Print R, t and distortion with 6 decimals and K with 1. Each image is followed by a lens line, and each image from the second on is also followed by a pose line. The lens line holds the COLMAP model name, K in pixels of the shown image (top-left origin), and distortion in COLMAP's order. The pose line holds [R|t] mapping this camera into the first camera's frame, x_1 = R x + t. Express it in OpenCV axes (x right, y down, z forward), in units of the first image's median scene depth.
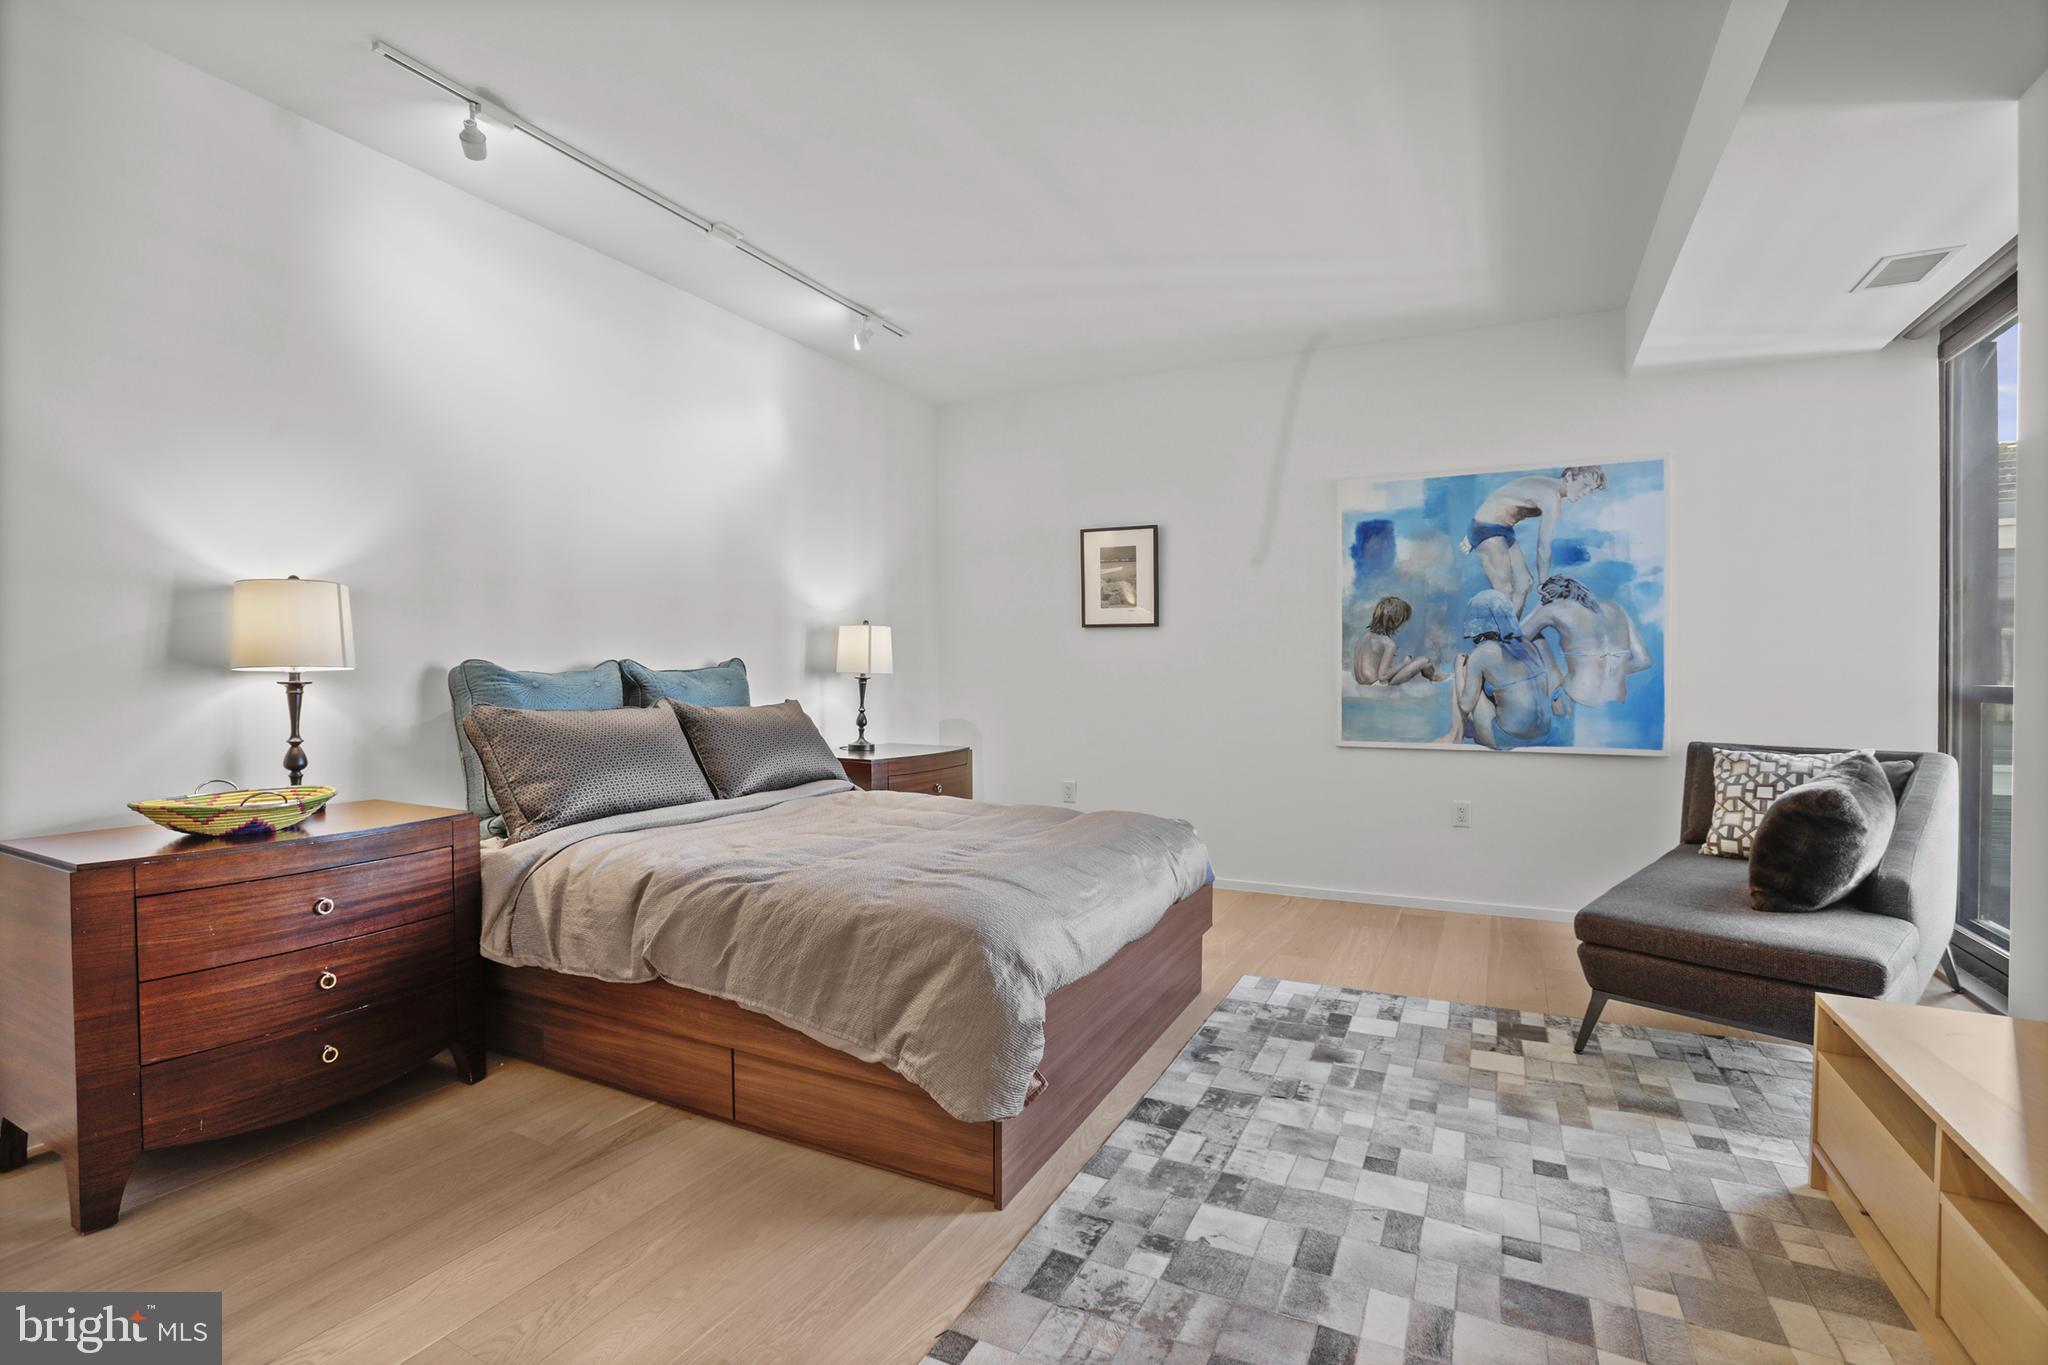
lens RADIAL K [[930.8, 0, 1036.3], [0, 930.8, 674.6], [0, 0, 1]] dist [-0.027544, 0.005577]
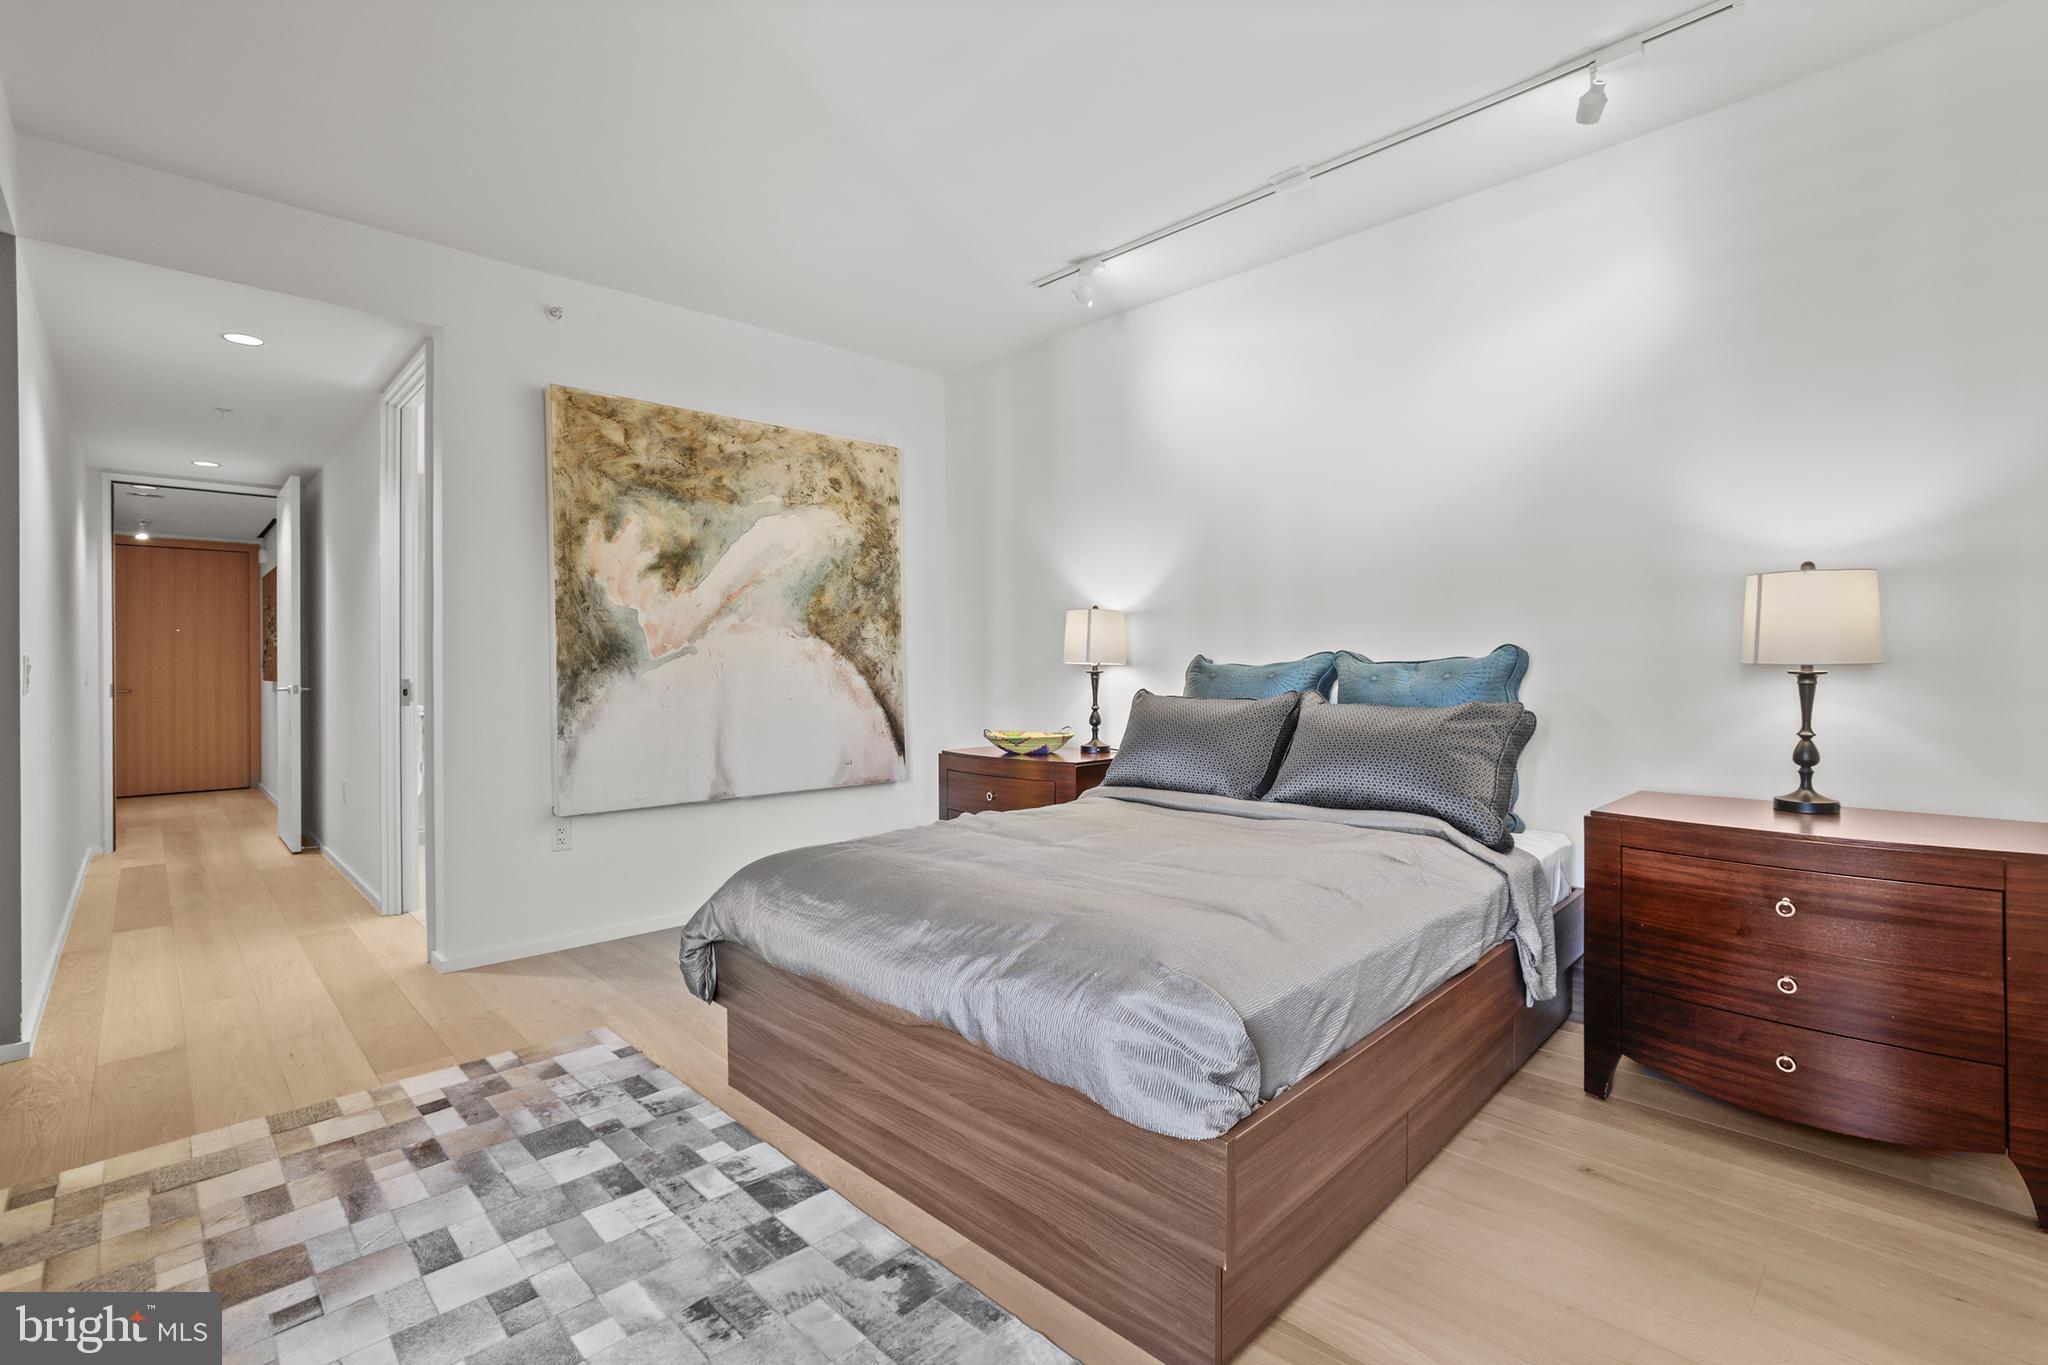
lens RADIAL K [[930.8, 0, 1039.2], [0, 930.8, 680.9], [0, 0, 1]] dist [-0.027544, 0.005577]
pose [[-0.318864, 0.017034, -0.947647, 0.922090], [0.006618, 0.999854, 0.015745, -0.005523], [0.947777, -0.001251, -0.318931, 1.606795]]
